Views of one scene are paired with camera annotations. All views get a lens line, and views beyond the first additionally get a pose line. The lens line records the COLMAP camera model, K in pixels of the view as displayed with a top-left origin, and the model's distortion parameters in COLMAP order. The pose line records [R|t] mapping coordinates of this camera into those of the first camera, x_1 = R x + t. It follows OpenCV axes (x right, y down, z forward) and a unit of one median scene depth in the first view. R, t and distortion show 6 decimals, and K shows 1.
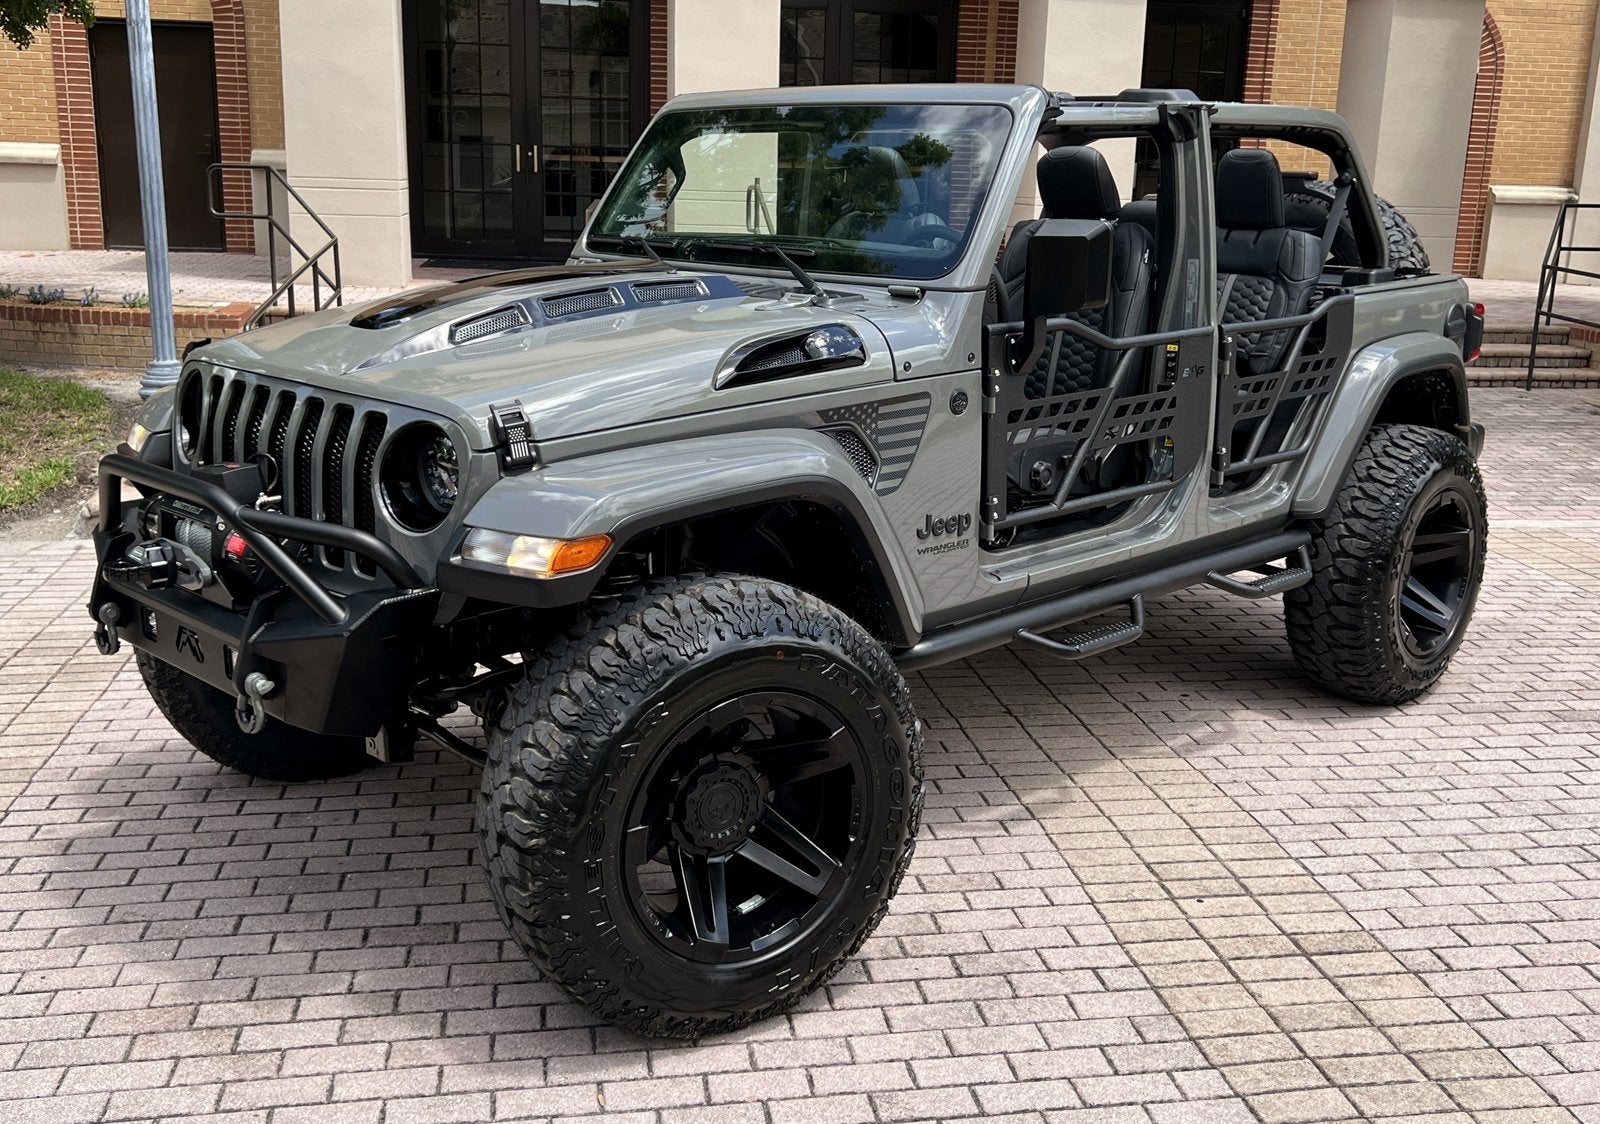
lens RADIAL K [[1537.8, 0, 795.0], [0, 1537.8, 563.7], [0, 0, 1]] dist [0.016013, 0.000000]
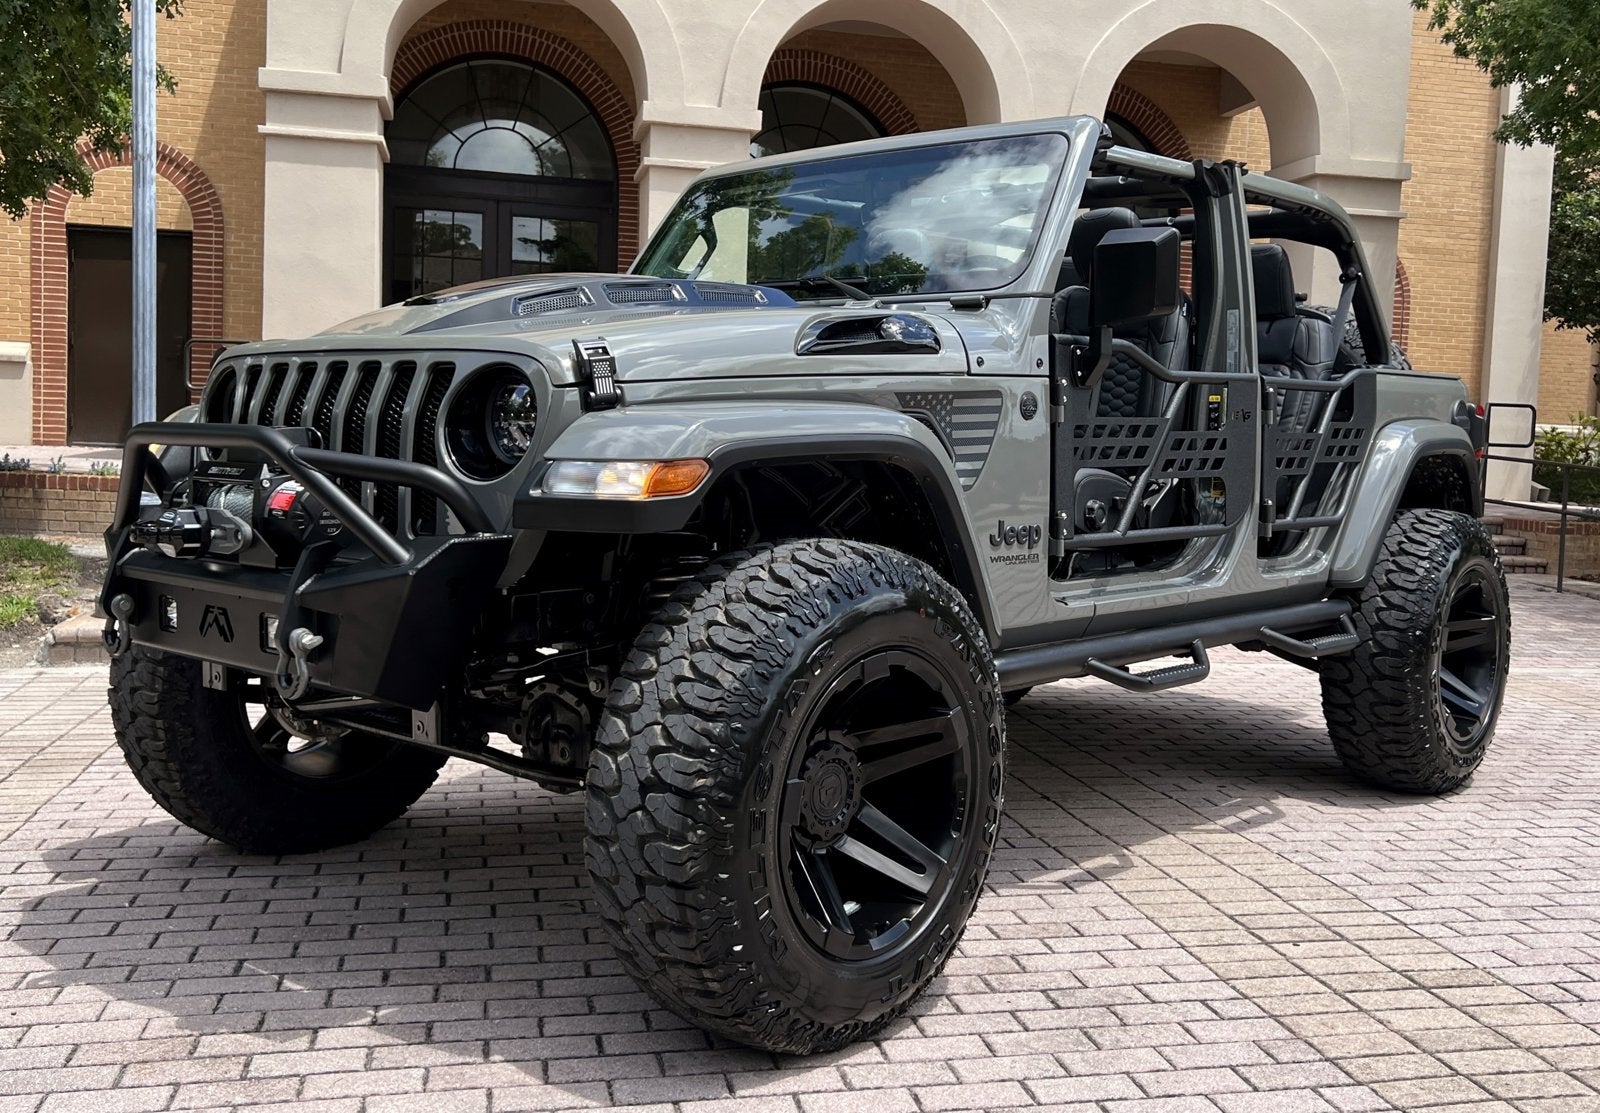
lens RADIAL K [[1504.5, 0, 810.2], [0, 1504.5, 542.4], [0, 0, 1]] dist [0.011911, 0.000000]
pose [[0.998434, 0.007105, 0.055497, -0.081816], [0.002732, 0.984529, -0.175198, 0.142635], [-0.055883, 0.175076, 0.982968, 0.088320]]
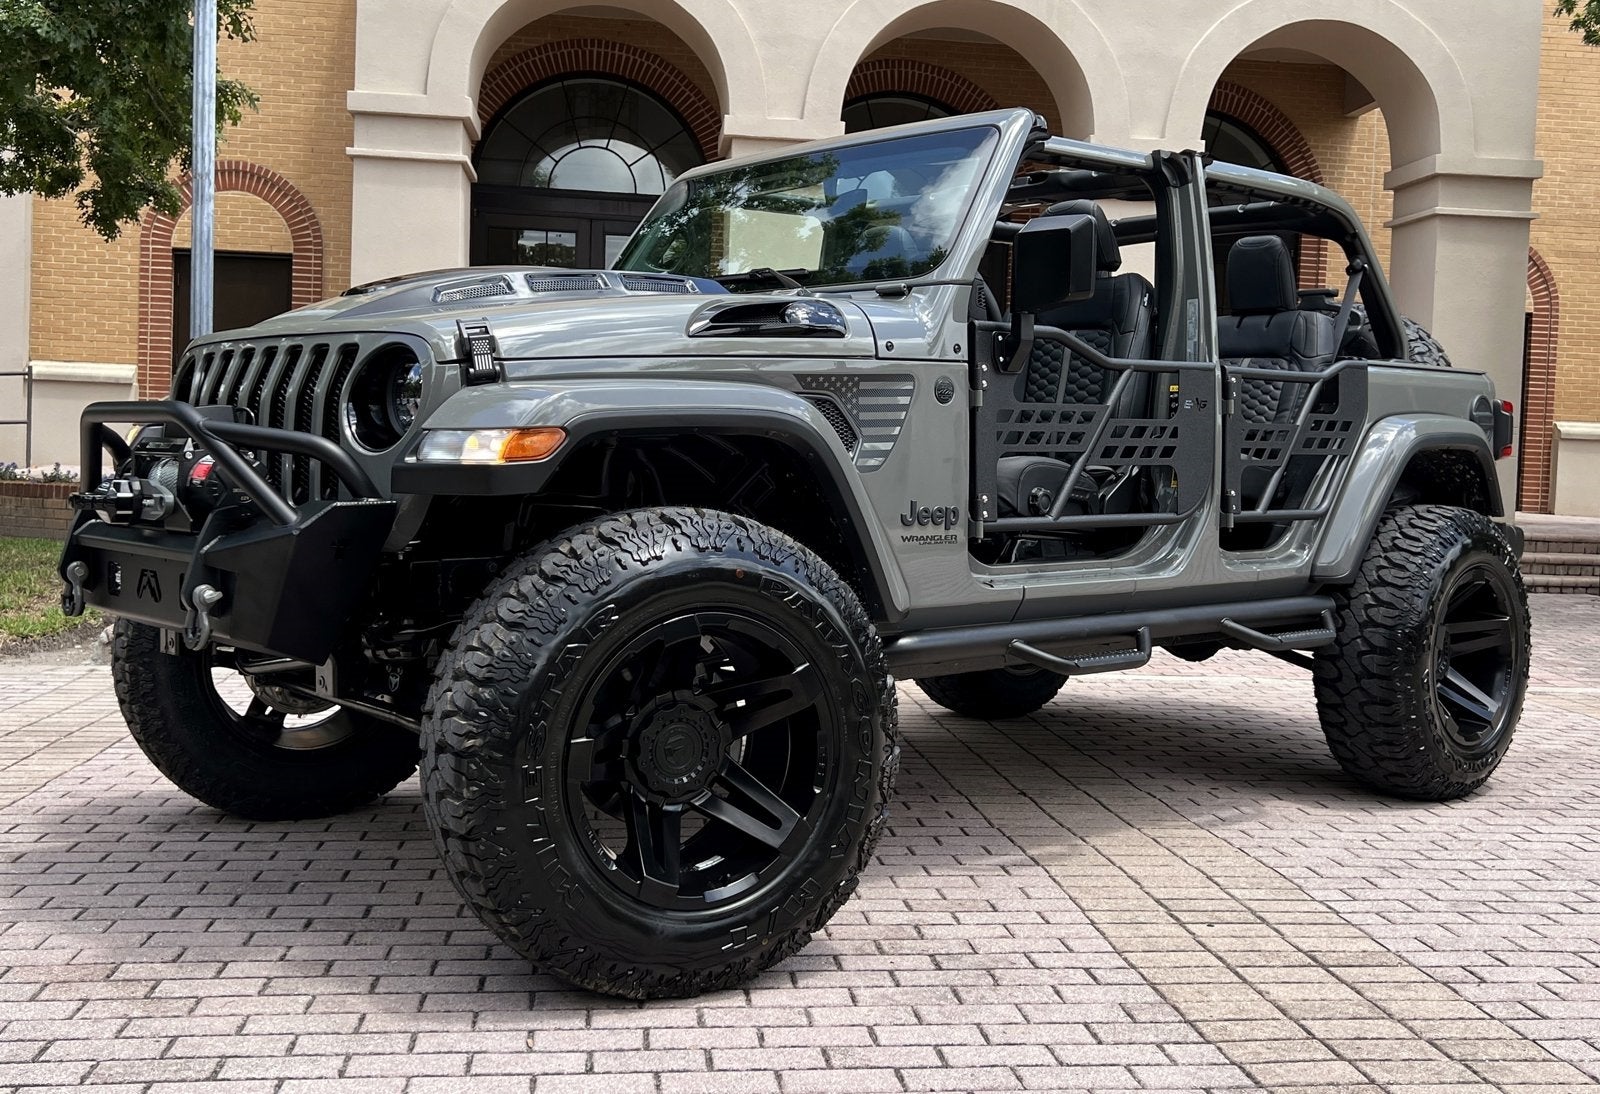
lens RADIAL K [[1575.6, 0, 795.8], [0, 1575.6, 536.7], [0, 0, 1]] dist [0.018698, 0.000000]
pose [[0.998952, 0.010680, -0.044498, 0.056305], [-0.019340, 0.979806, -0.199014, 0.188441], [0.041474, 0.199666, 0.978986, 0.019948]]
